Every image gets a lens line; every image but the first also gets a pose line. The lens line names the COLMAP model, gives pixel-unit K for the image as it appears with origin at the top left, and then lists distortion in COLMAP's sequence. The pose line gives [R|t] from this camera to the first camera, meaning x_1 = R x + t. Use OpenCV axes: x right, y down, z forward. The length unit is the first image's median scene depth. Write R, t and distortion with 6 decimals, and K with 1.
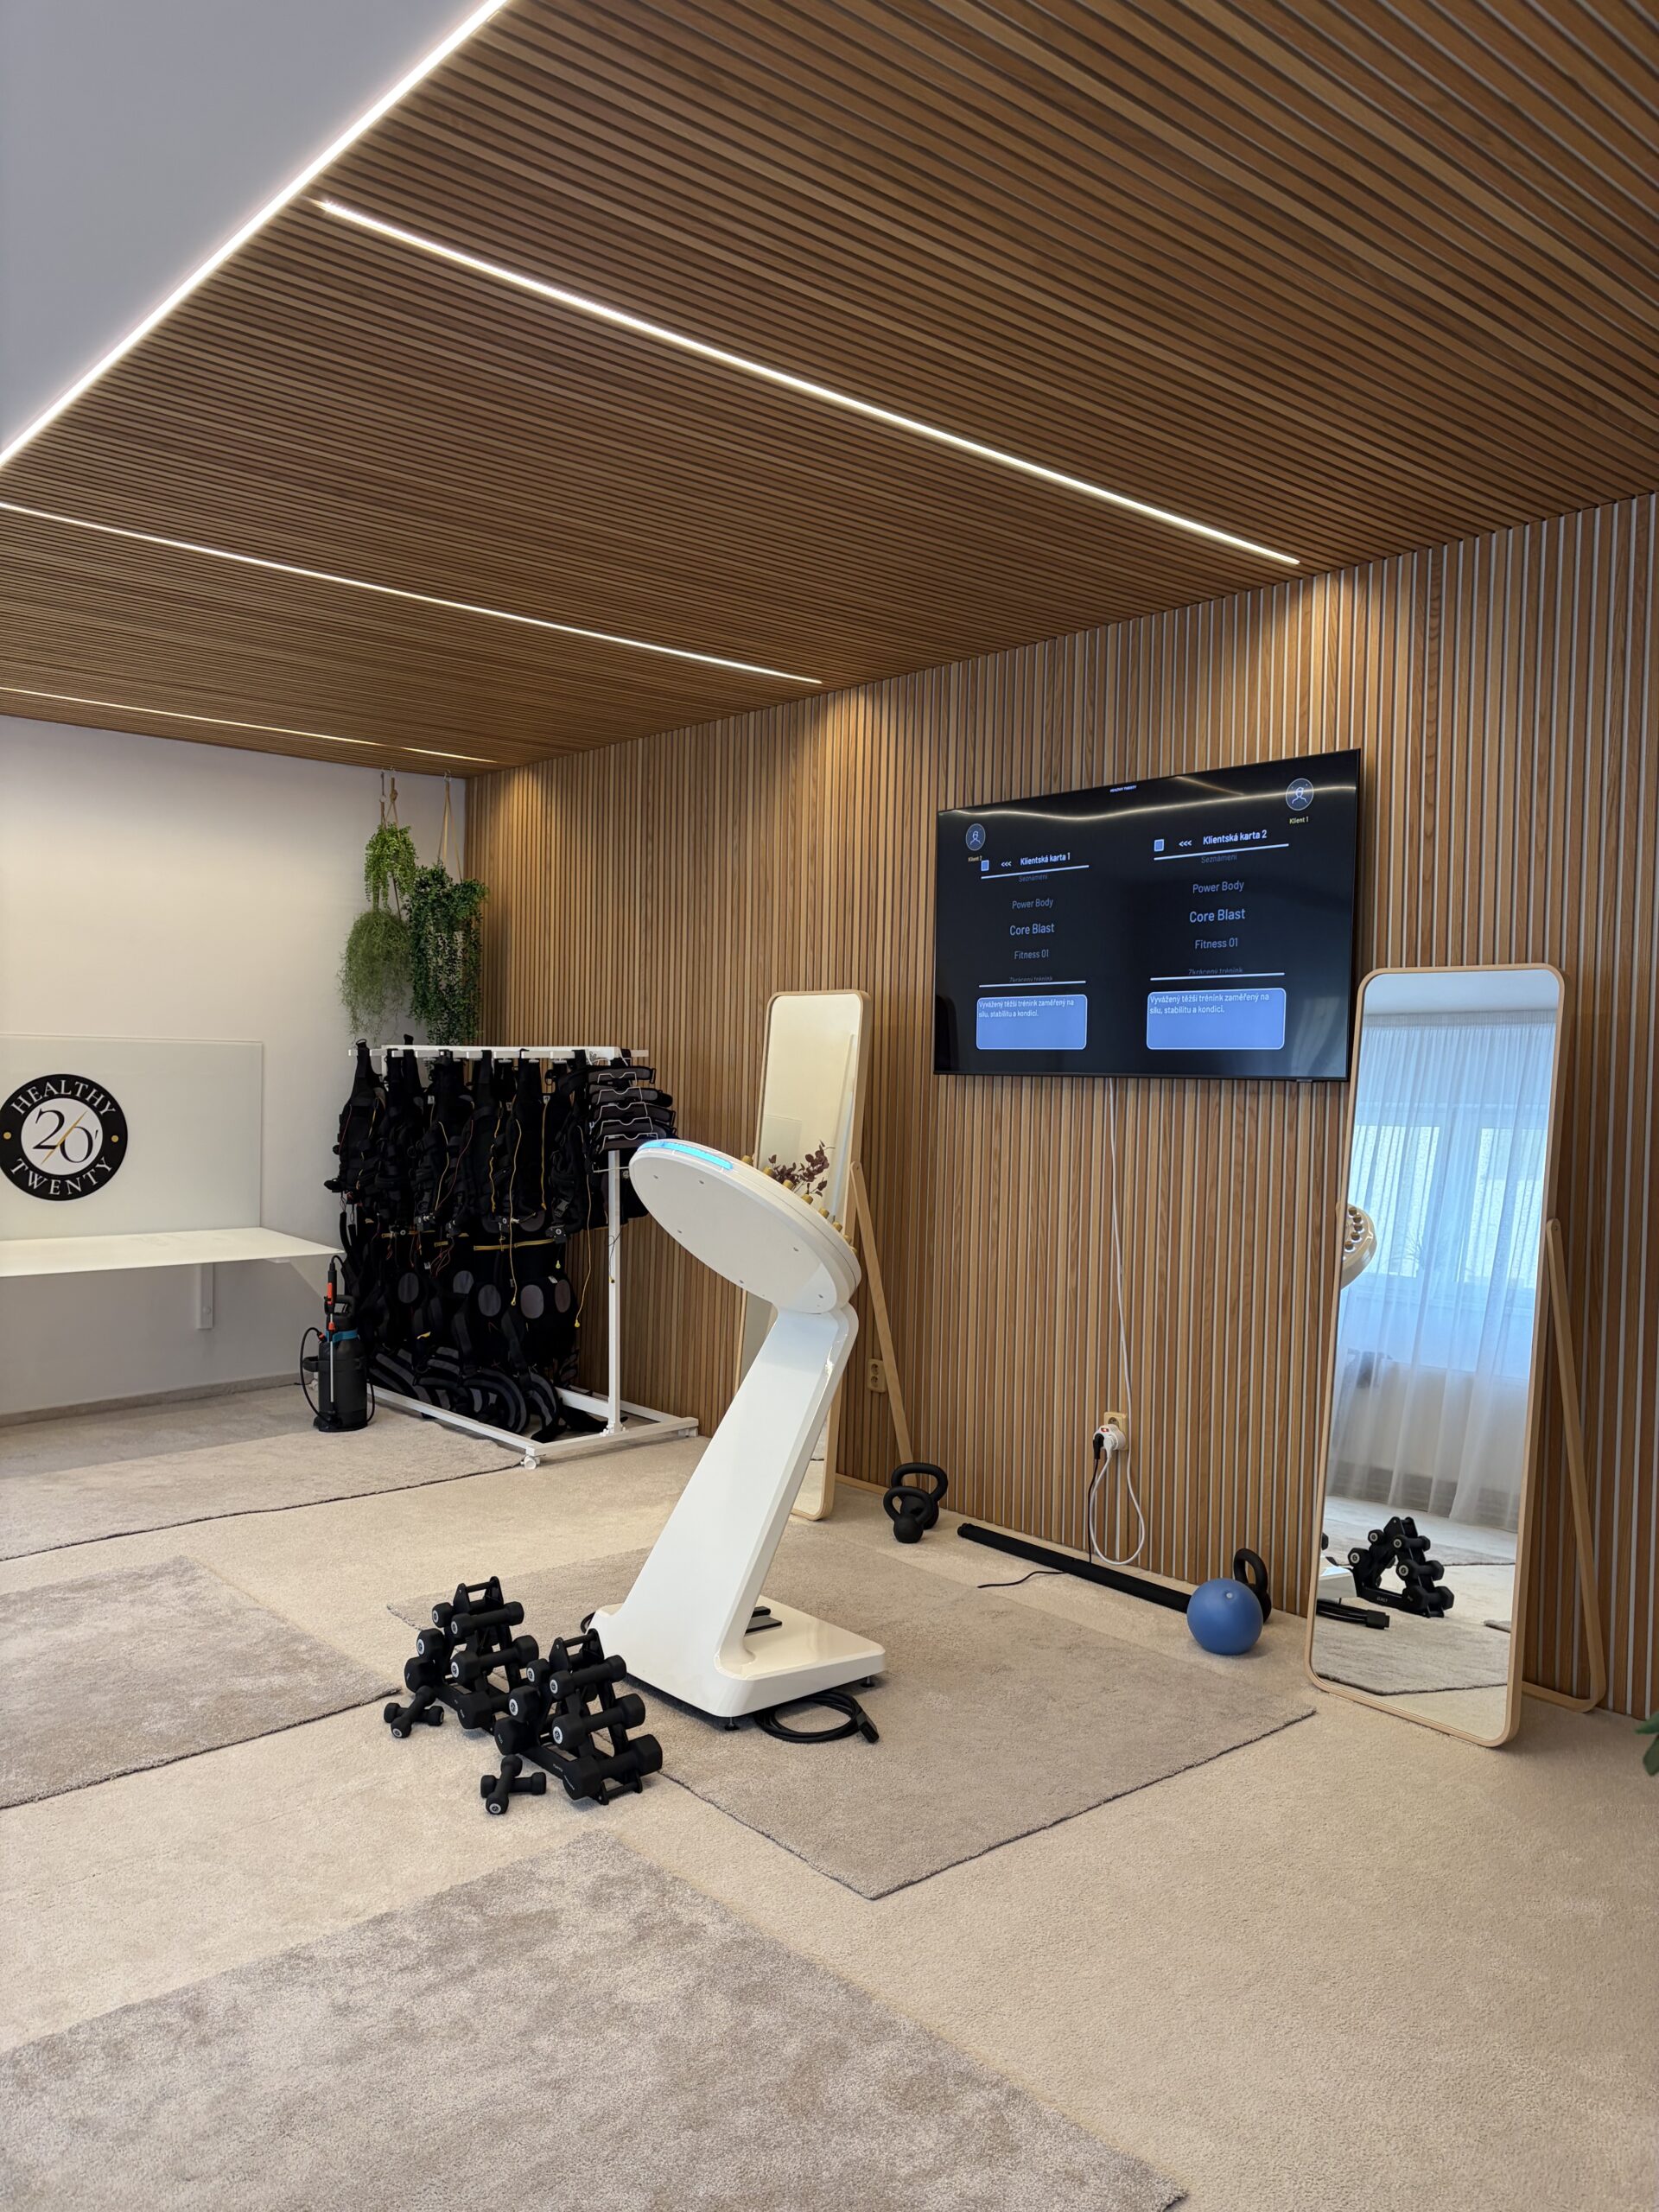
lens RADIAL K [[1650.1, 0, 832.1], [0, 1650.1, 1110.5], [0, 0, 1]] dist [0.051570, -0.051119]
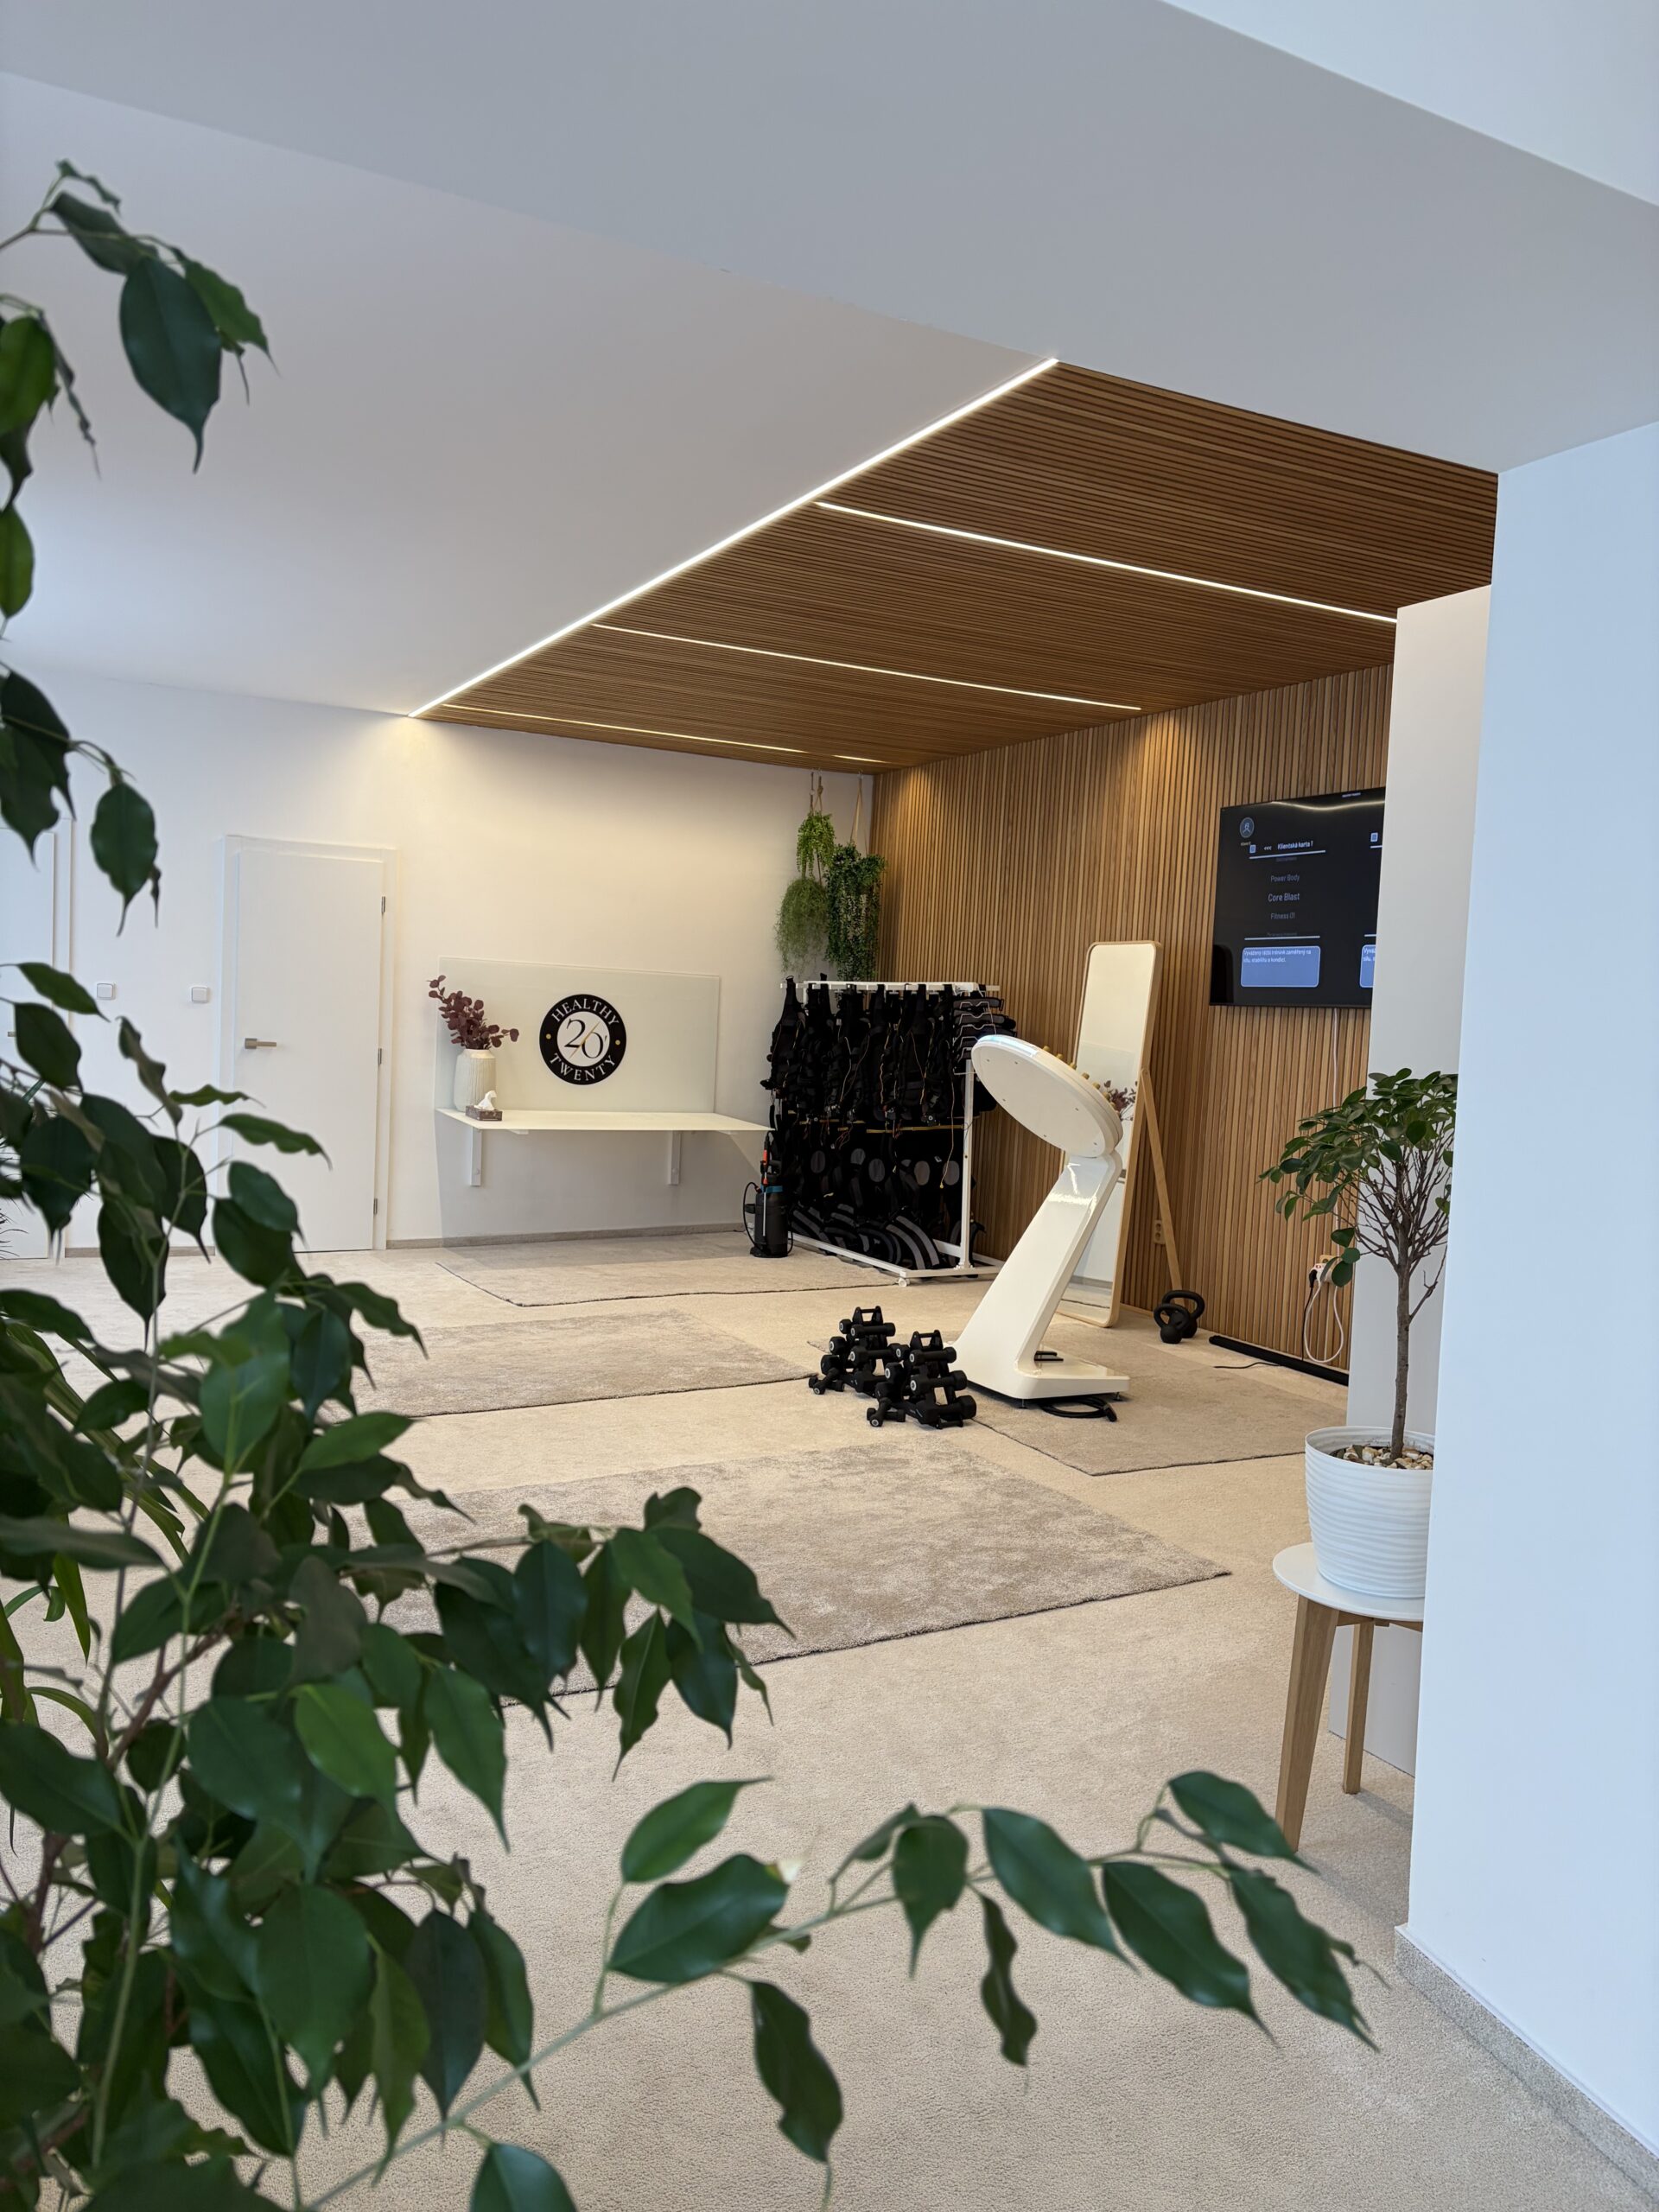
lens RADIAL K [[1650.1, 0, 833.1], [0, 1650.1, 1104.1], [0, 0, 1]] dist [0.051570, -0.051119]
pose [[0.972839, 0.040305, -0.227949, 0.078267], [-0.035738, 0.999070, 0.024128, 0.038695], [0.228709, -0.015327, 0.973374, -0.398628]]
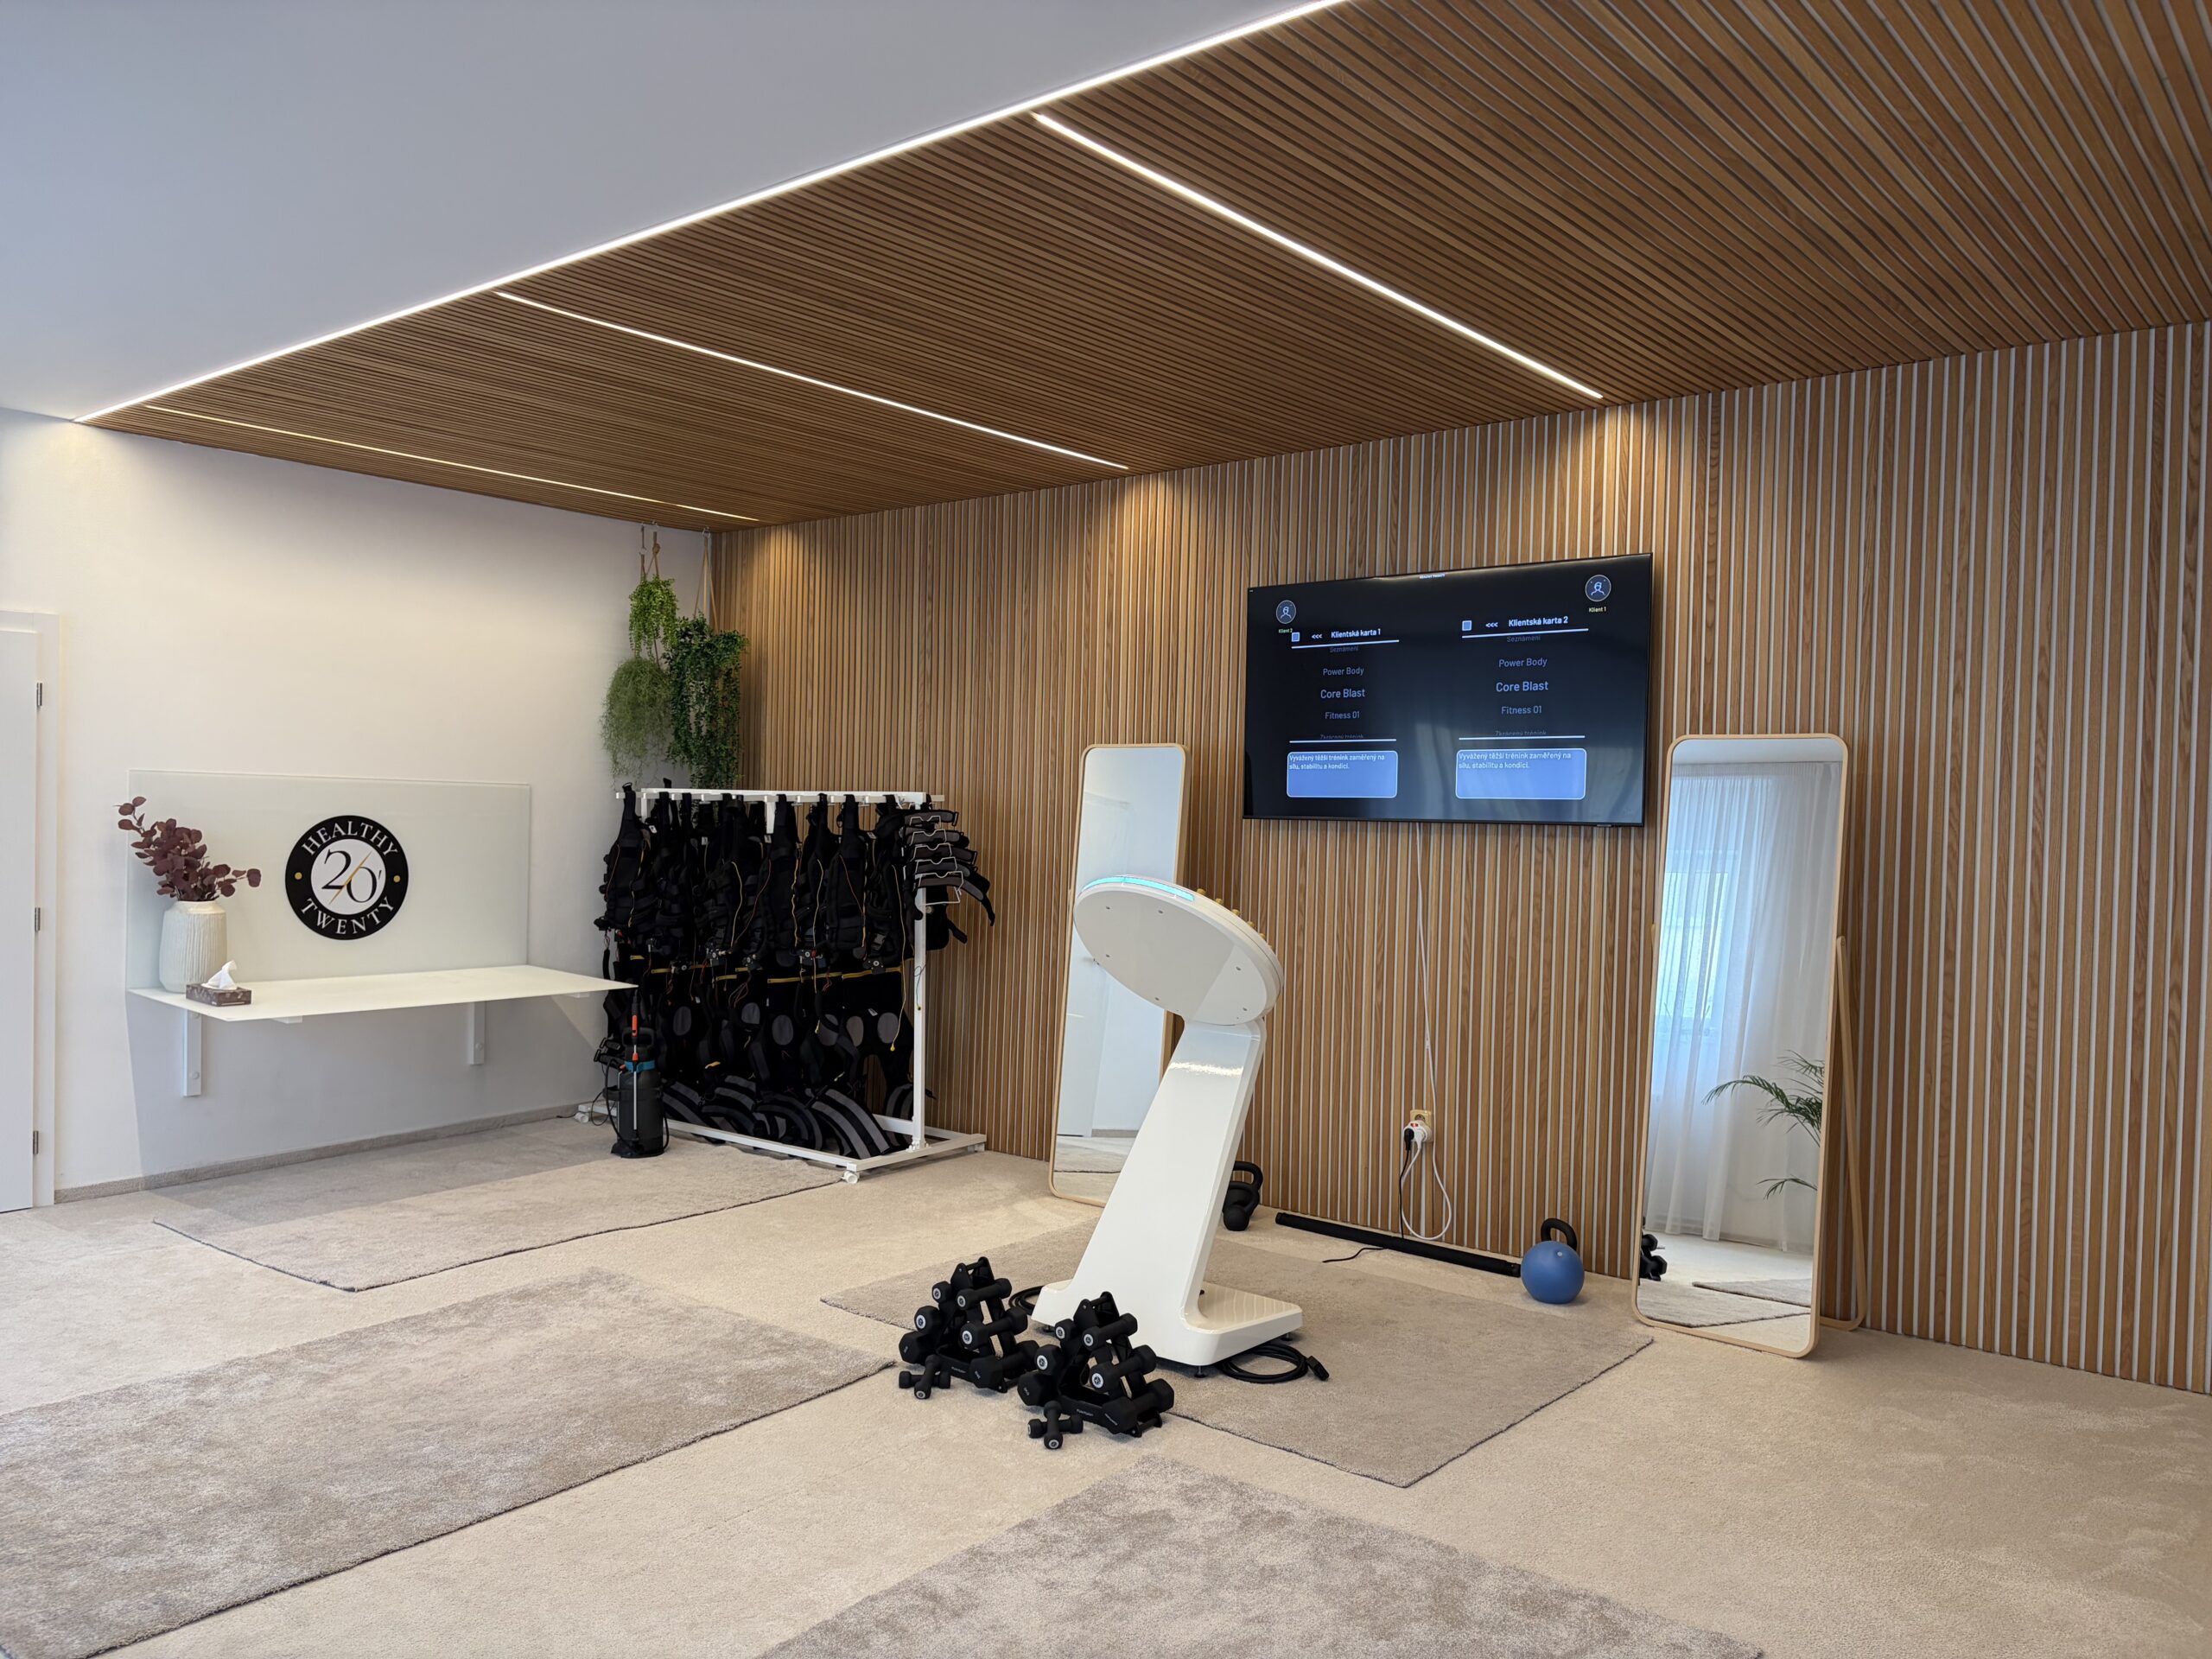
lens RADIAL K [[1650.1, 0, 1109.6], [0, 1650.1, 836.3], [0, 0, 1]] dist [0.051570, -0.051119]
pose [[0.985673, 0.001404, 0.168662, -0.232068], [0.000201, 0.999955, -0.009500, 0.000889], [-0.168668, 0.009398, 0.985628, -0.107576]]
